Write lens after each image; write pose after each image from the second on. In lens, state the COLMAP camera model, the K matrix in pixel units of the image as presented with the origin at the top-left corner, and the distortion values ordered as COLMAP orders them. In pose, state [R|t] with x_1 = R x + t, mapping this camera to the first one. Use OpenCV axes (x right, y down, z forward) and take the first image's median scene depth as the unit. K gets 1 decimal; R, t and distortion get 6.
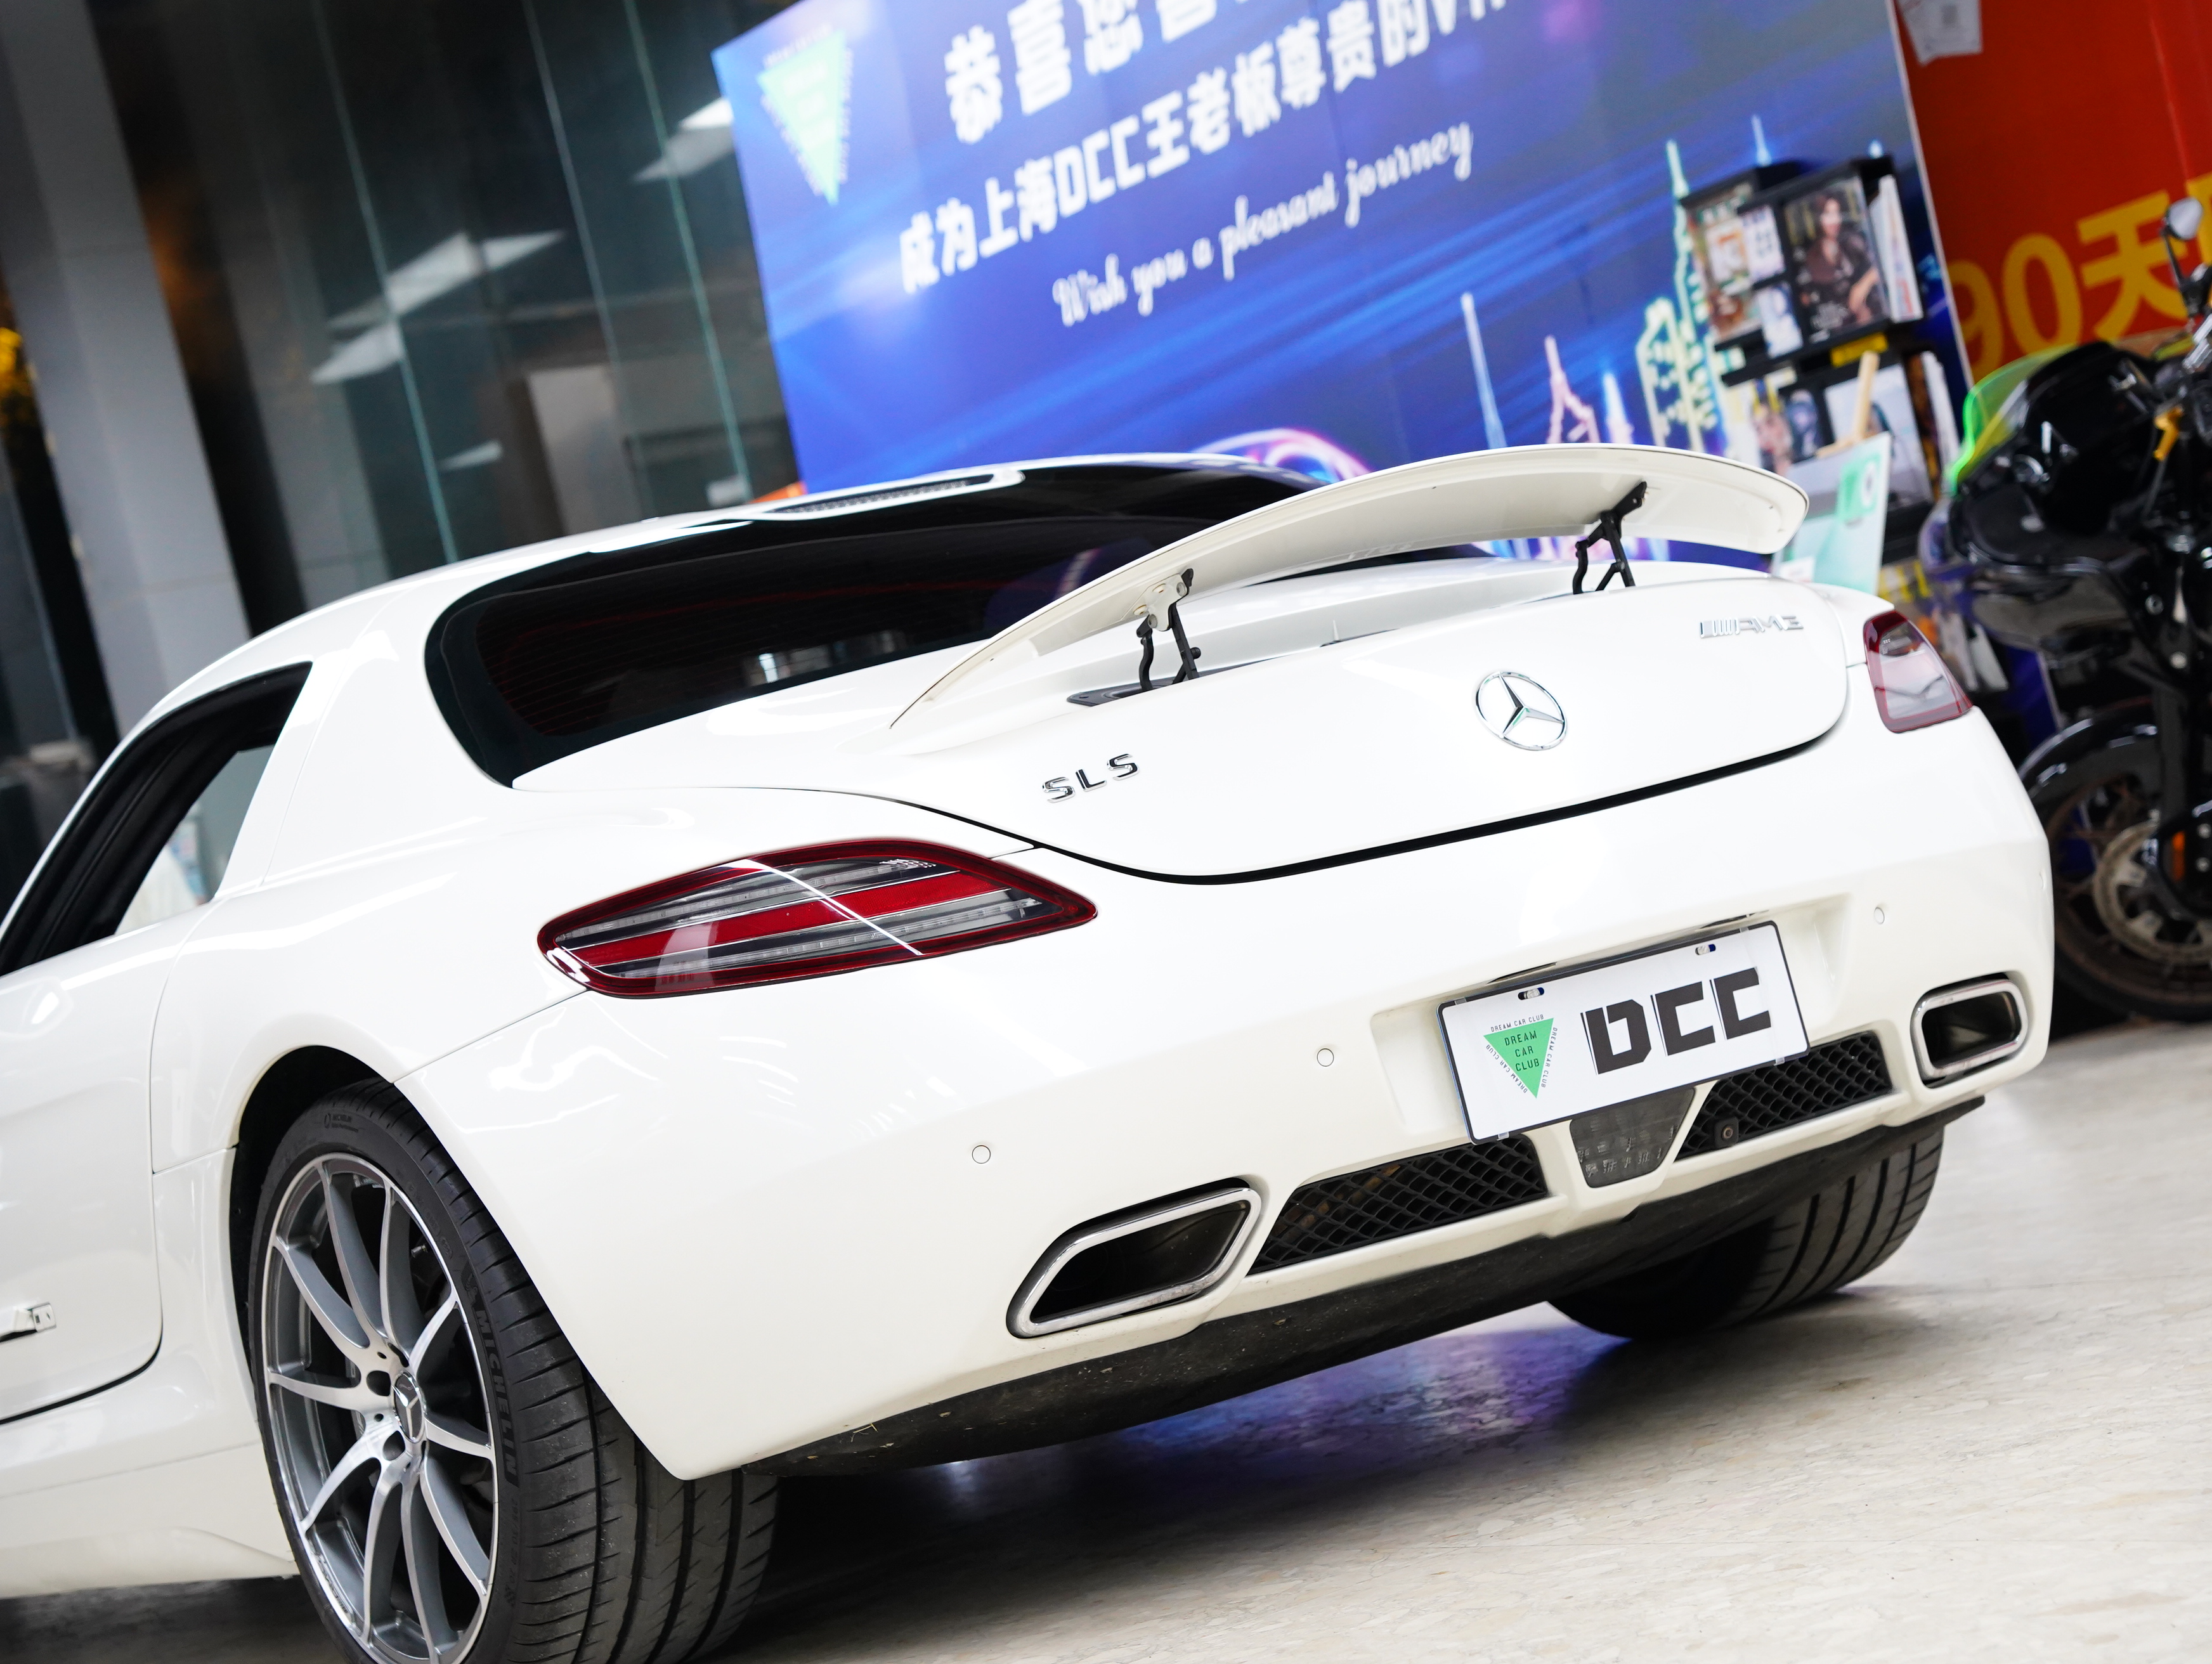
lens RADIAL K [[4703.2, 0, 1086.2], [0, 4703.2, 814.3], [0, 0, 1]] dist [0.354343, 1.710073]
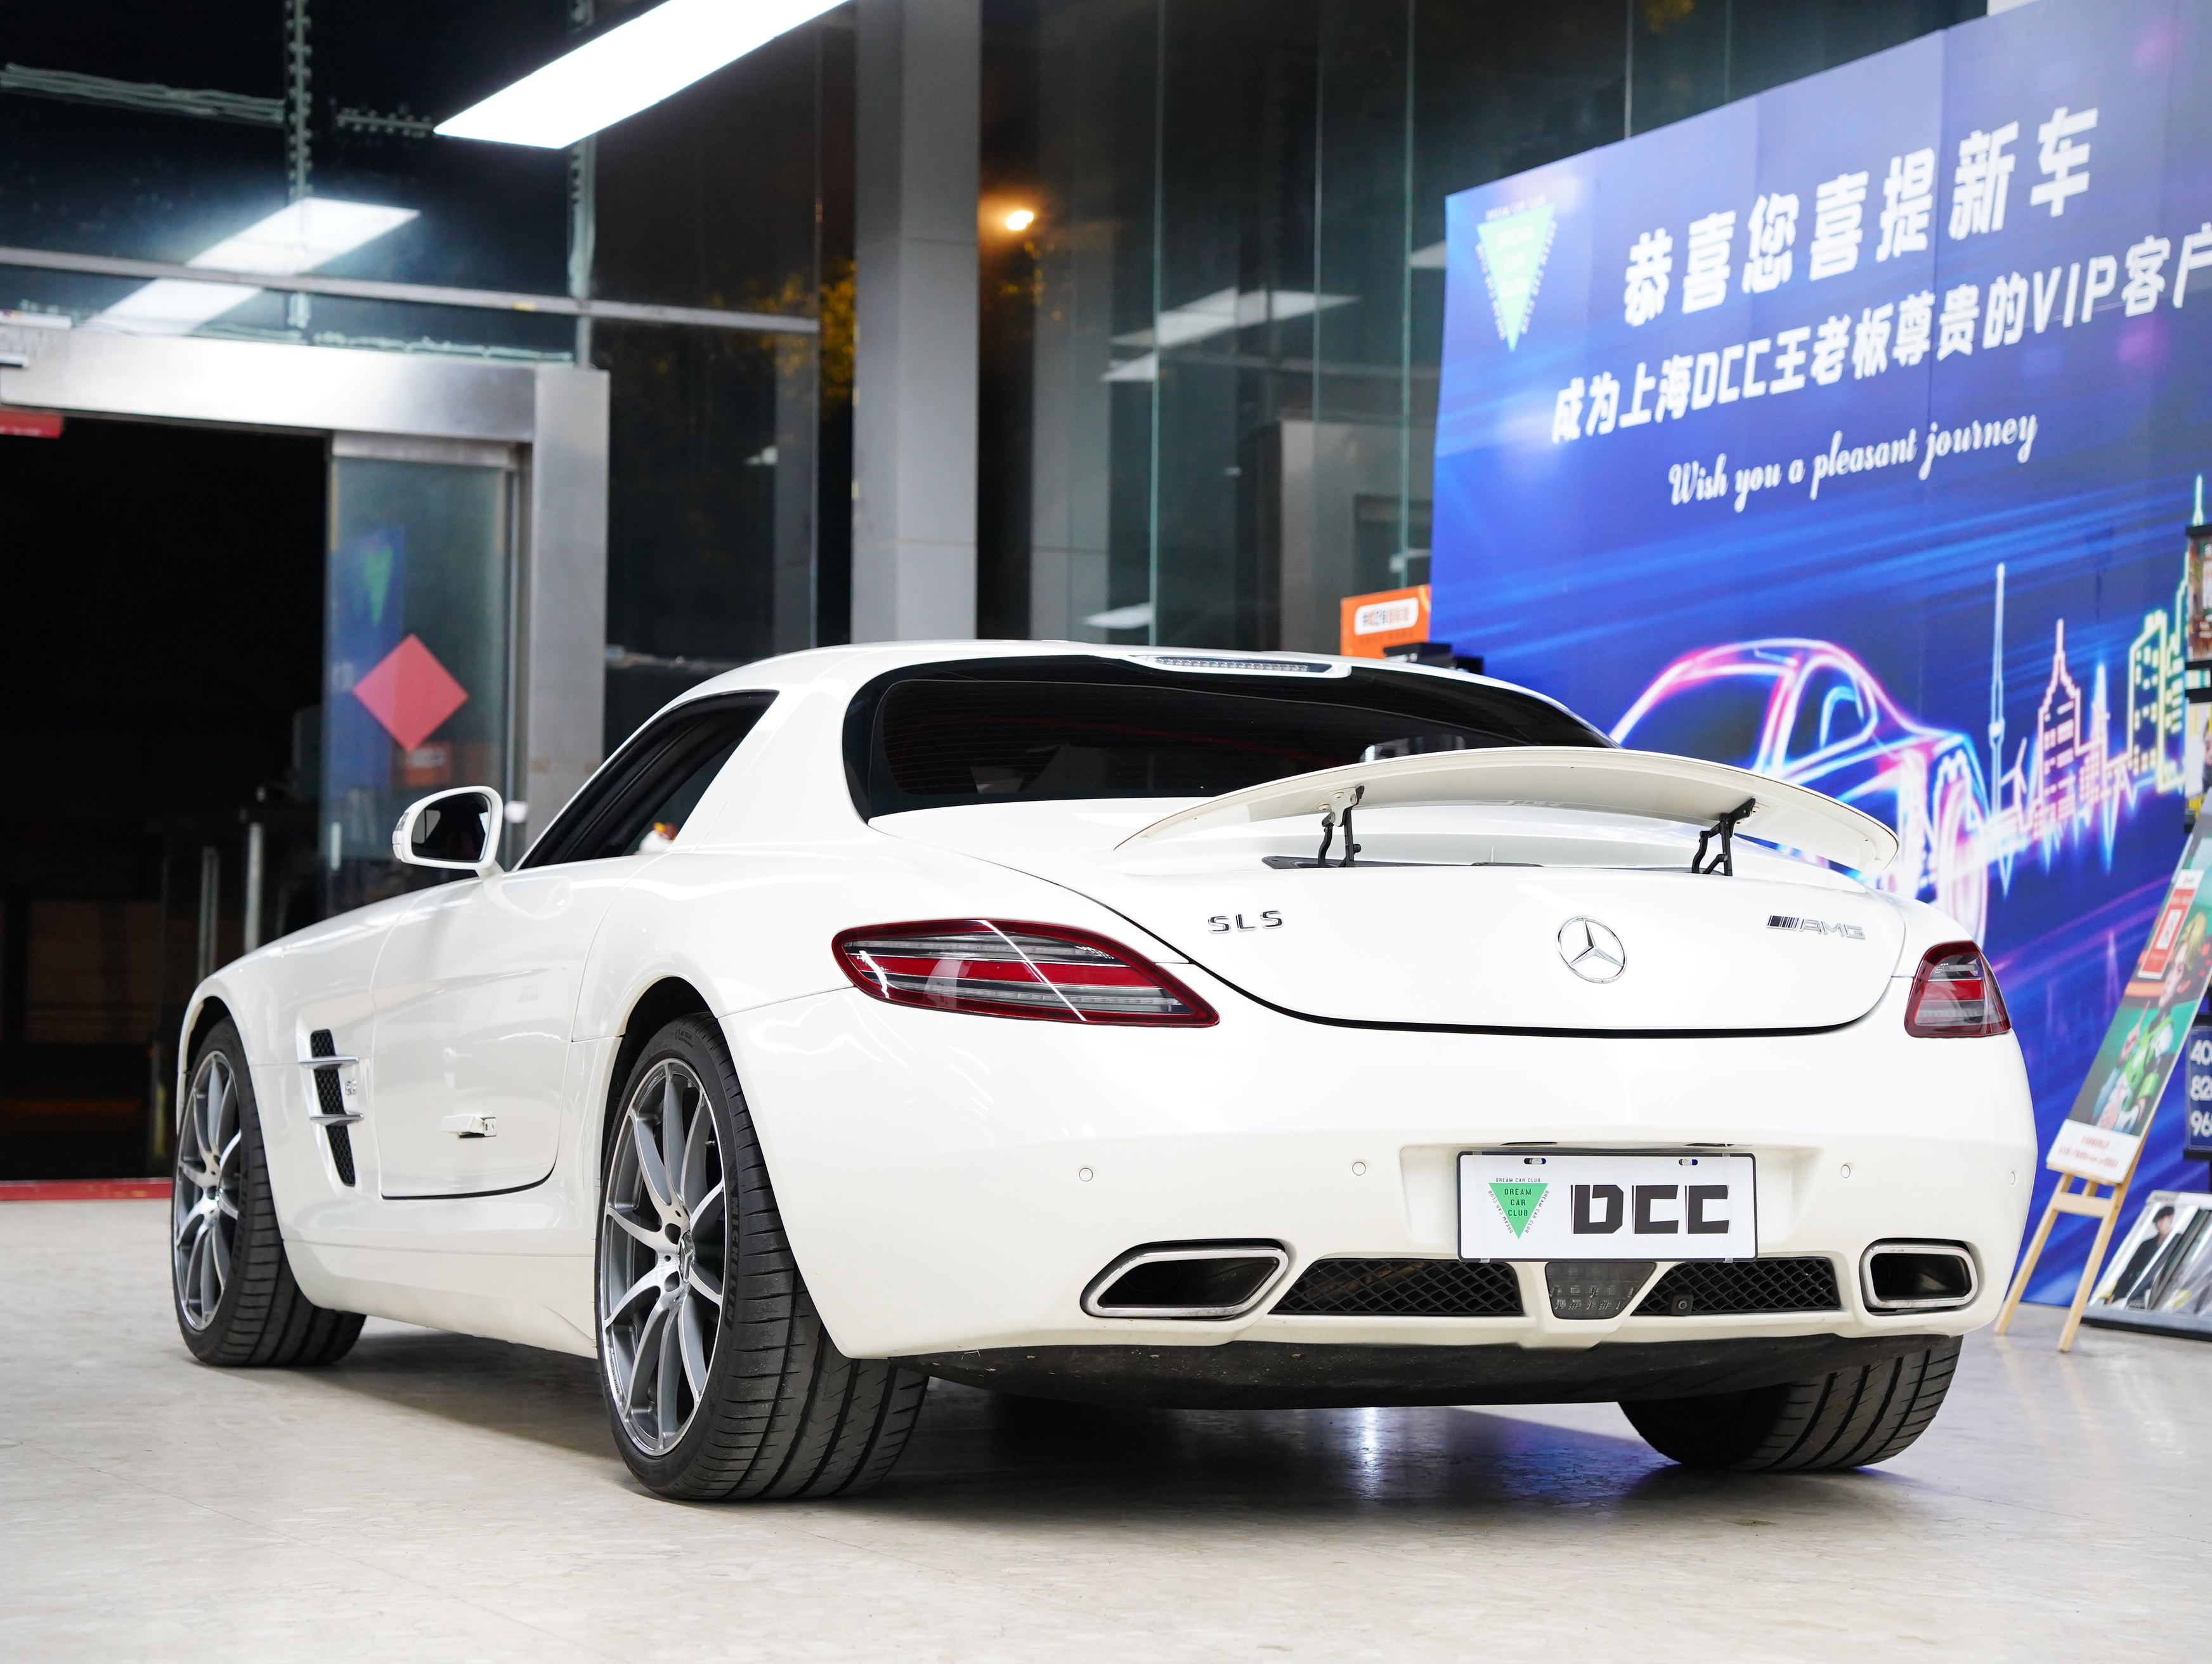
lens RADIAL K [[4703.2, 0, 1086.2], [0, 4703.2, 814.3], [0, 0, 1]] dist [0.354343, 1.710073]
pose [[0.958162, 0.232629, -0.166761, 0.164672], [-0.233110, 0.972302, 0.016960, -0.047124], [0.166087, 0.022623, 0.985852, -0.308441]]
